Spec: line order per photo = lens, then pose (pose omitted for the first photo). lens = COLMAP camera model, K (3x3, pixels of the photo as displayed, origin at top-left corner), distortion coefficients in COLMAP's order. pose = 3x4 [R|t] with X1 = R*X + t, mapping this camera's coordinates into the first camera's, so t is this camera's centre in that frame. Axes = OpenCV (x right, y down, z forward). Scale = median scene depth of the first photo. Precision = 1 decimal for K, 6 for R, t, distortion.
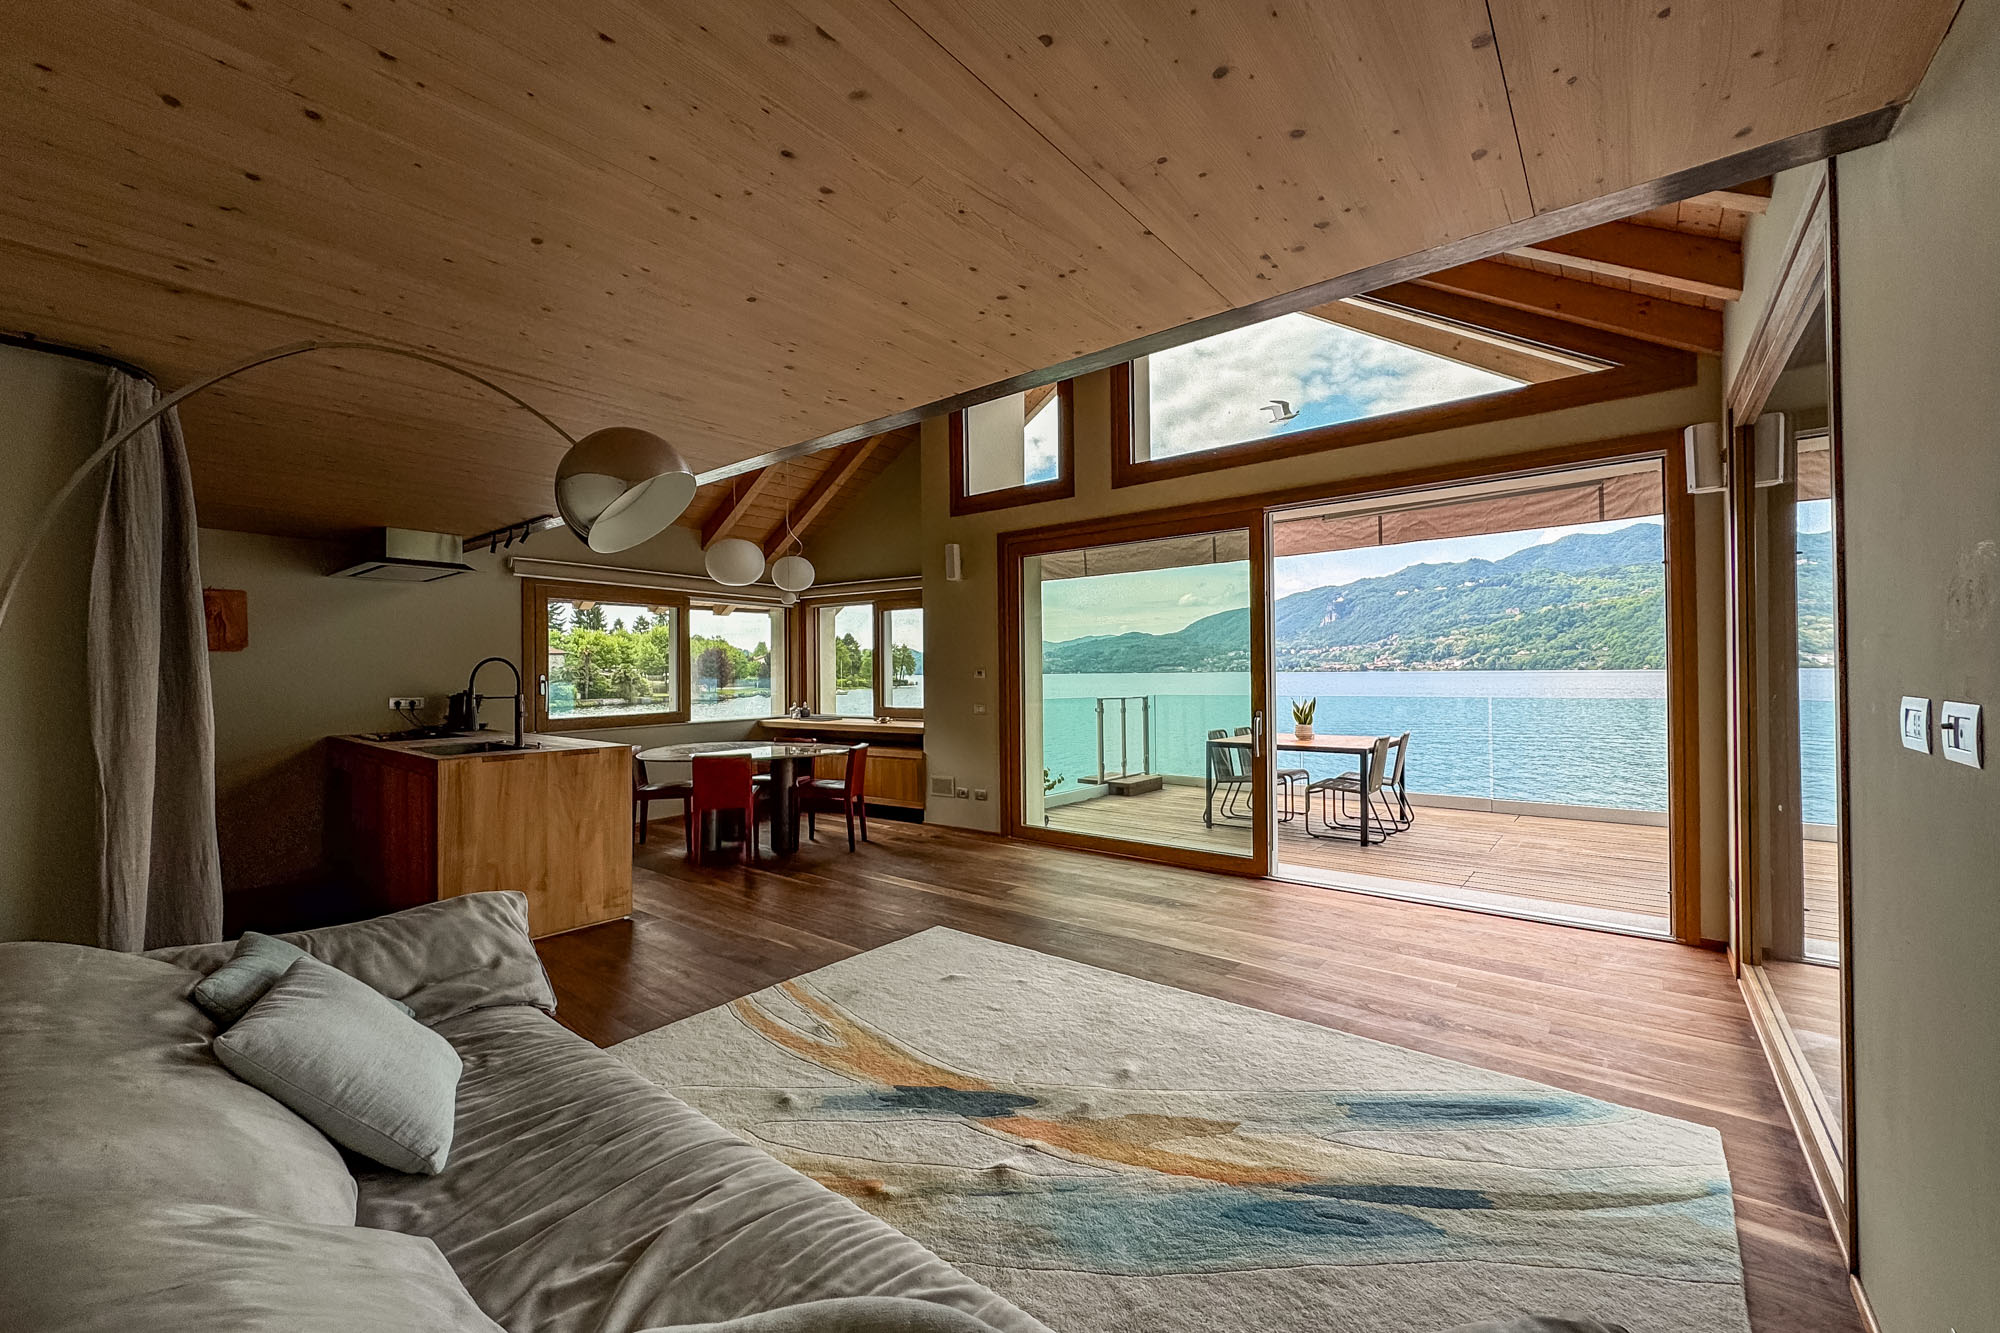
lens RADIAL K [[795.3, 0, 997.9], [0, 795.3, 668.9], [0, 0, 1]] dist [0.000706, -0.006907]
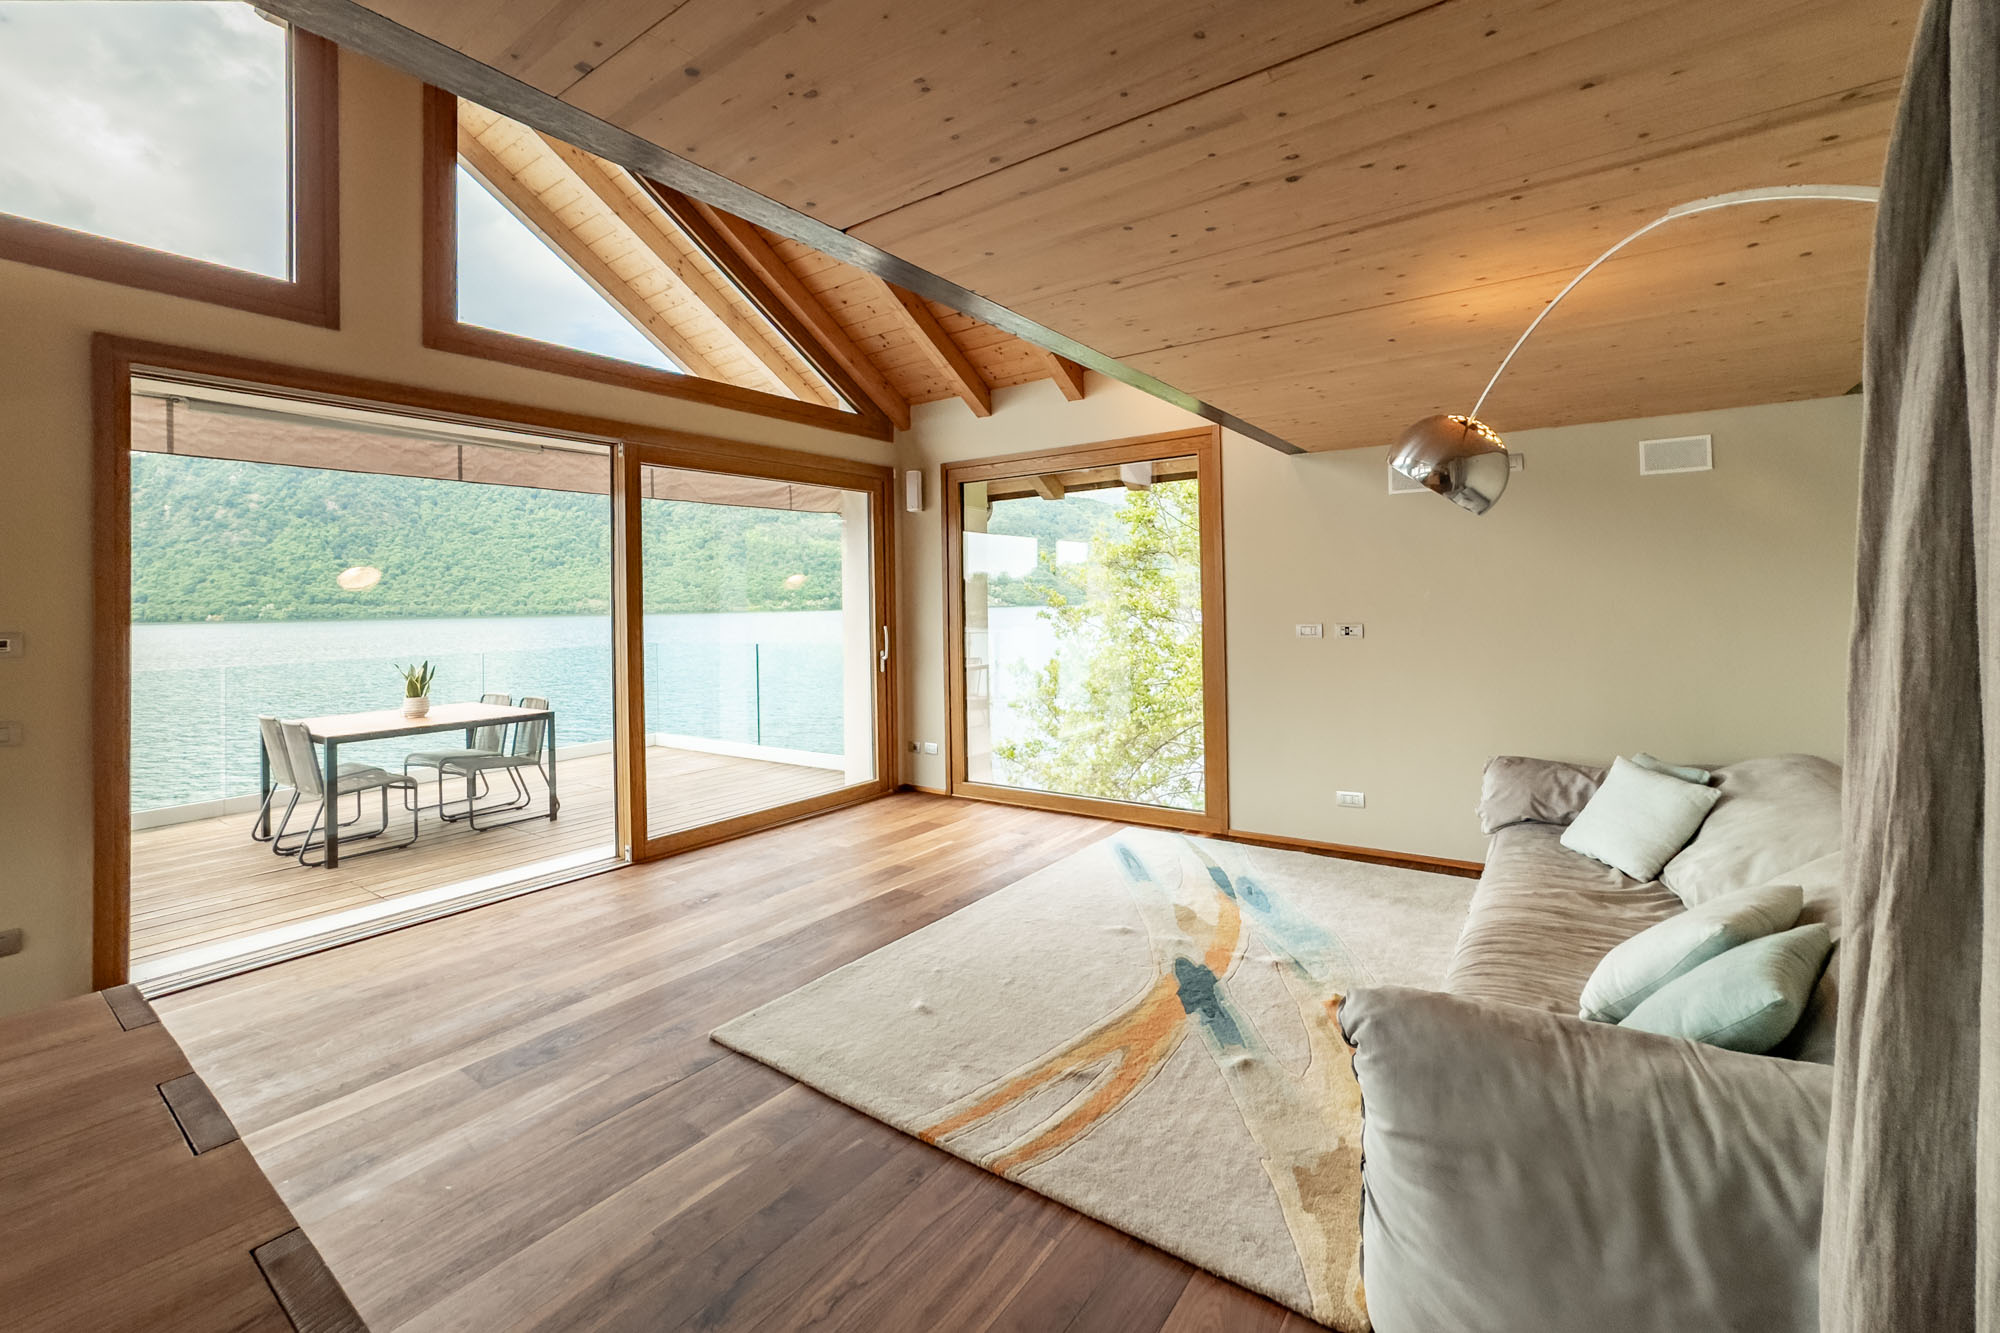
lens RADIAL K [[856.9, 0, 999.1], [0, 856.9, 588.2], [0, 0, 1]] dist [-0.042394, 0.023554]
pose [[-0.063796, 0.030397, 0.997500, -0.559720], [0.012385, 0.999483, -0.029665, -0.004824], [-0.997886, 0.010461, -0.064140, 0.587168]]
